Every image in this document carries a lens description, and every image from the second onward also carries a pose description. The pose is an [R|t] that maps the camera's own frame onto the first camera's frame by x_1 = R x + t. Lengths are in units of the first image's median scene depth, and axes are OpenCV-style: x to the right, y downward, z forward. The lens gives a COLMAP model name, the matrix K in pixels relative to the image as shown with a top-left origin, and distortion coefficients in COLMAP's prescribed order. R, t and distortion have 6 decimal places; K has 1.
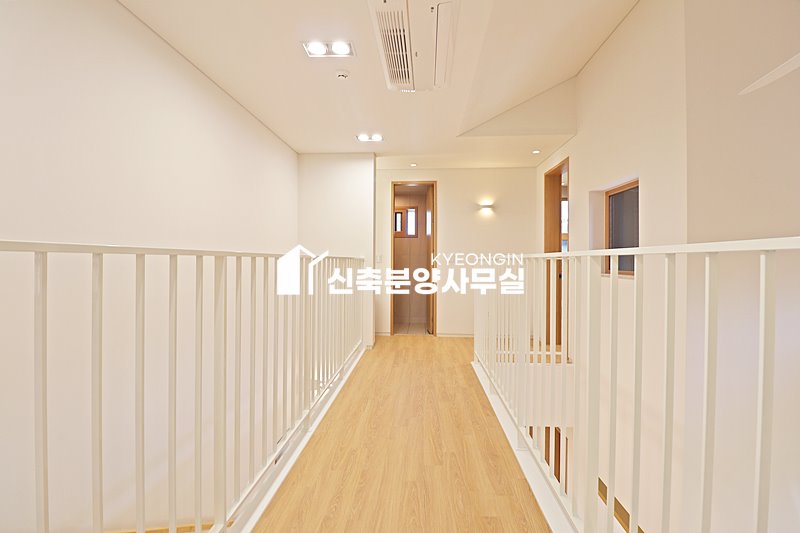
lens RADIAL K [[369.3, 0, 399.3], [0, 369.3, 264.1], [0, 0, 1]] dist [-0.003353, -0.011244]
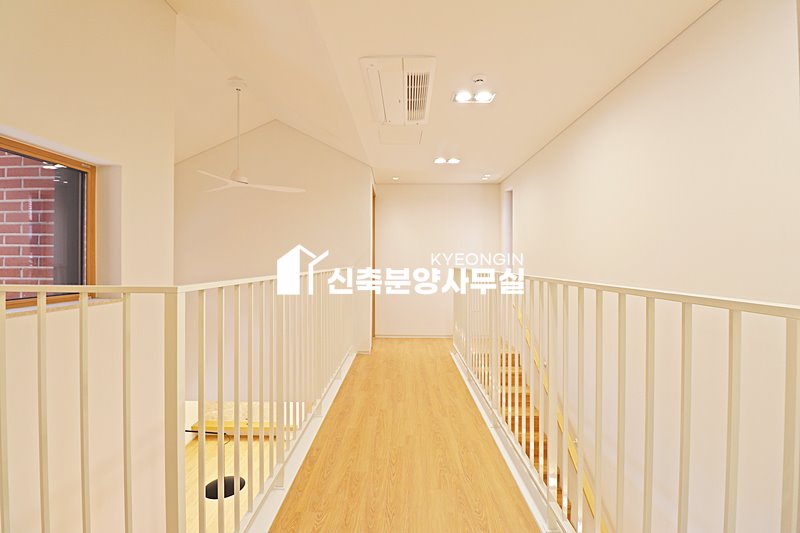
lens RADIAL K [[369.3, 0, 401.8], [0, 369.3, 263.9], [0, 0, 1]] dist [-0.003353, -0.011244]
pose [[-0.998303, -0.004517, -0.058051, 0.097335], [-0.005547, 0.999830, 0.017595, -0.062866], [0.057962, 0.017887, -0.998159, 2.024349]]
